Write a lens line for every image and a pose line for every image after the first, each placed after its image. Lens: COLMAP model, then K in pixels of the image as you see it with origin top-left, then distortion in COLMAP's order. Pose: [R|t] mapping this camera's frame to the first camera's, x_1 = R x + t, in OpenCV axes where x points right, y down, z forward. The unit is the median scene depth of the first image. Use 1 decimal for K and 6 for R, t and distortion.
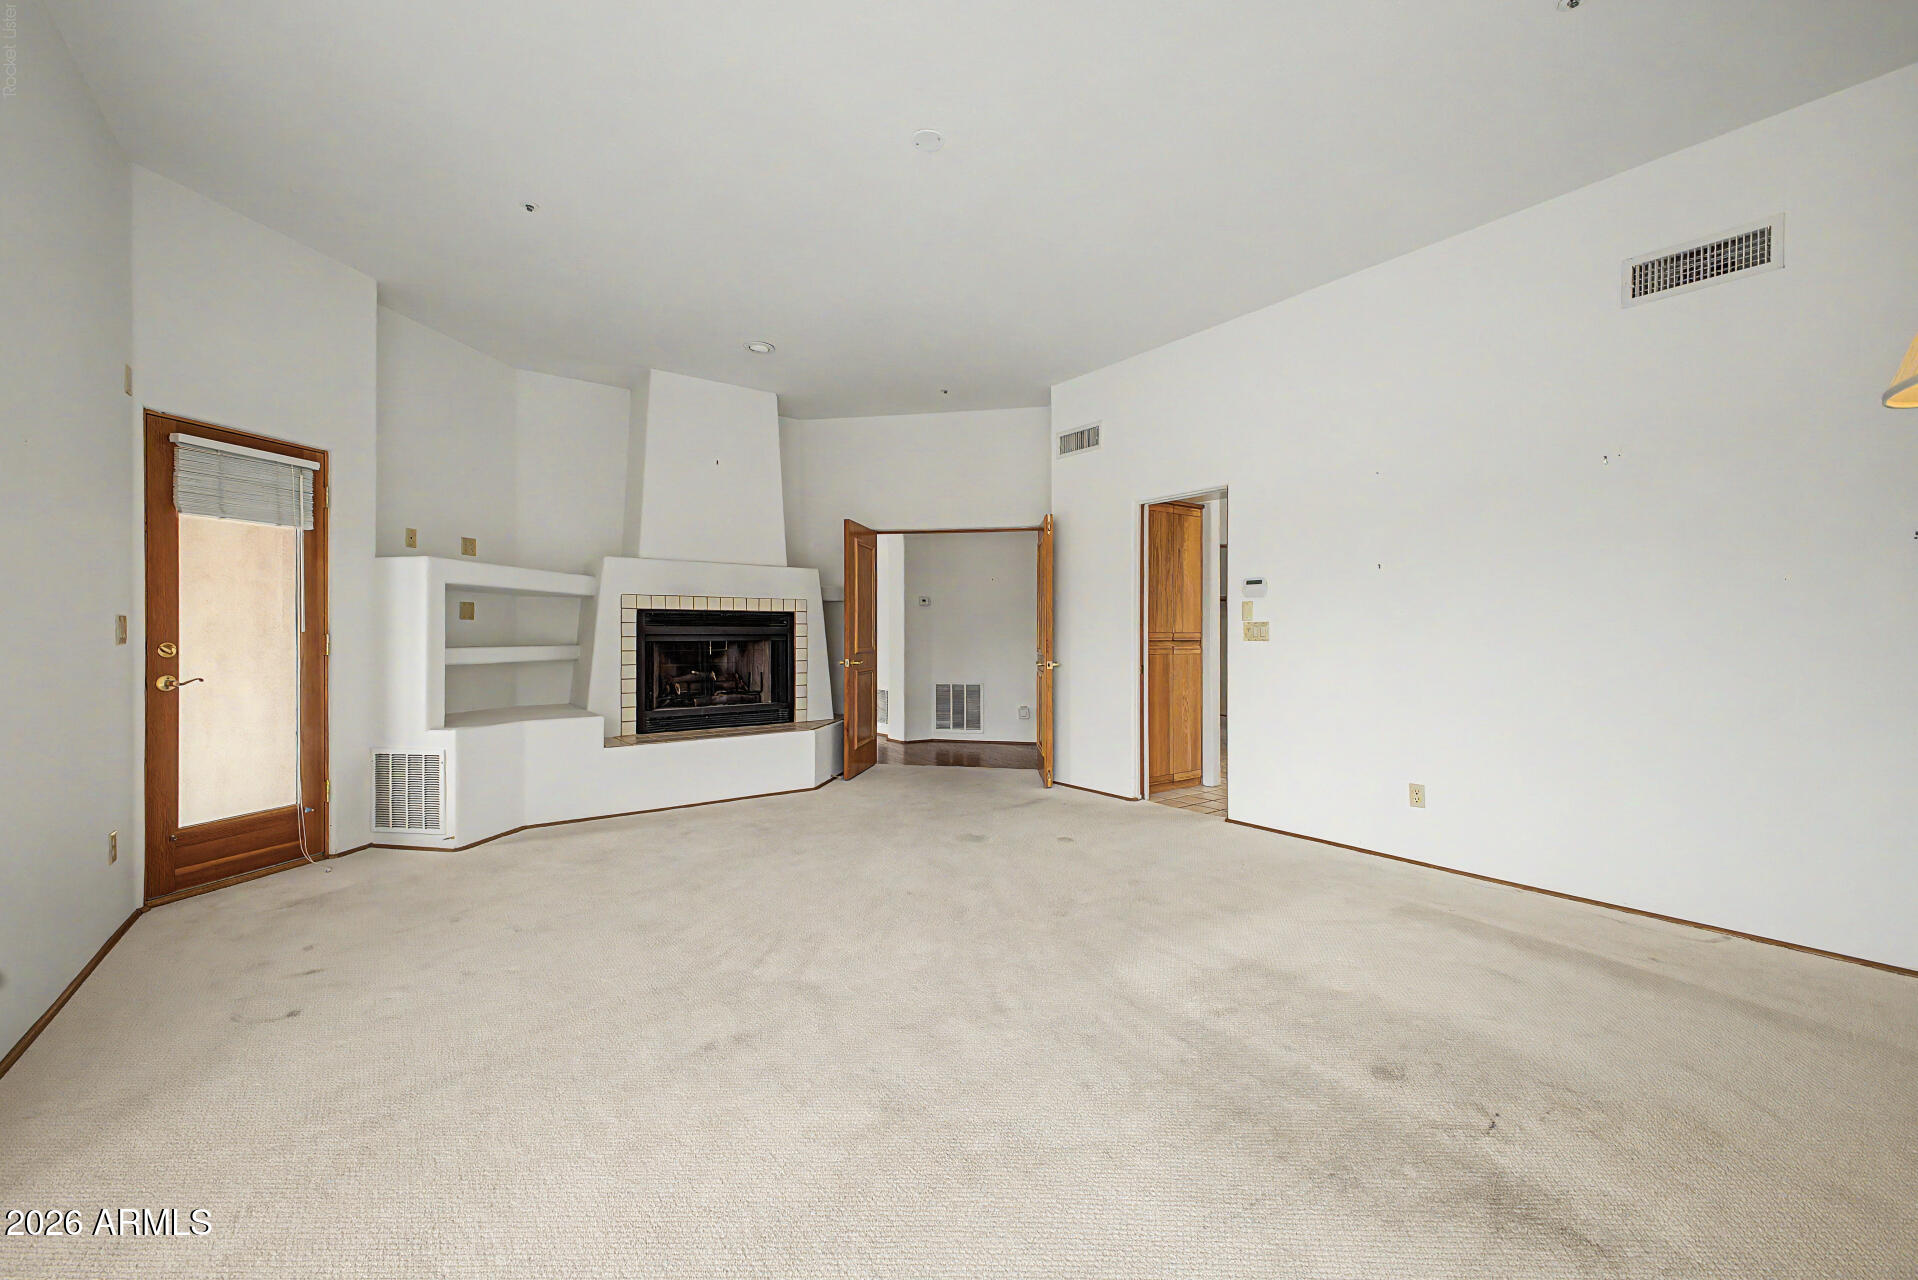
lens RADIAL K [[771.5, 0, 957.7], [0, 771.5, 631.9], [0, 0, 1]] dist [-0.000879, -0.000102]
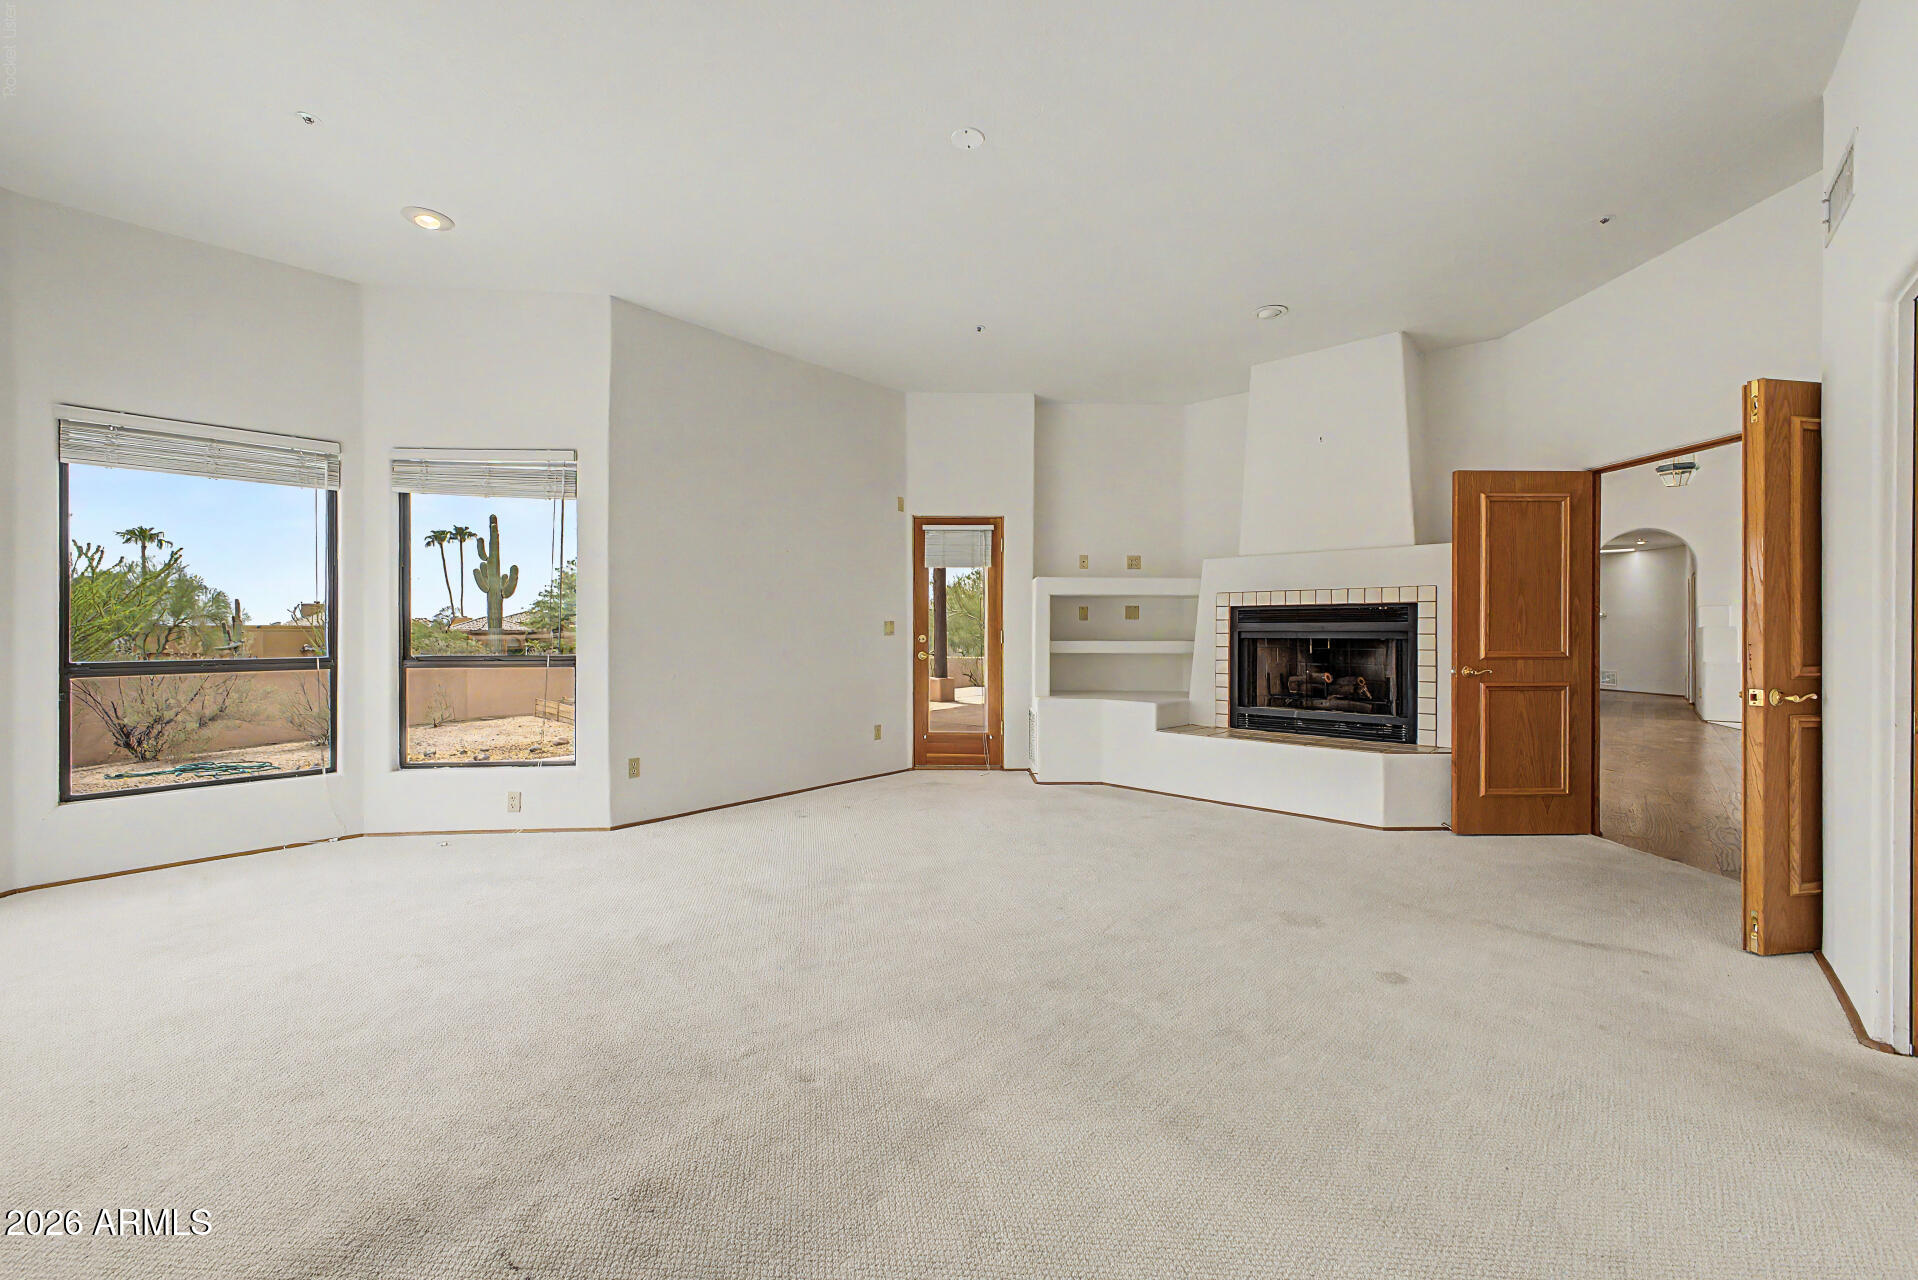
lens RADIAL K [[759.7, 0, 960.4], [0, 759.7, 632.1], [0, 0, 1]] dist [-0.000996, -0.000059]
pose [[0.160389, 0.001742, -0.987052, 0.531474], [0.001460, 0.999997, 0.002003, 0.002136], [0.987053, -0.001762, 0.160386, 0.482448]]
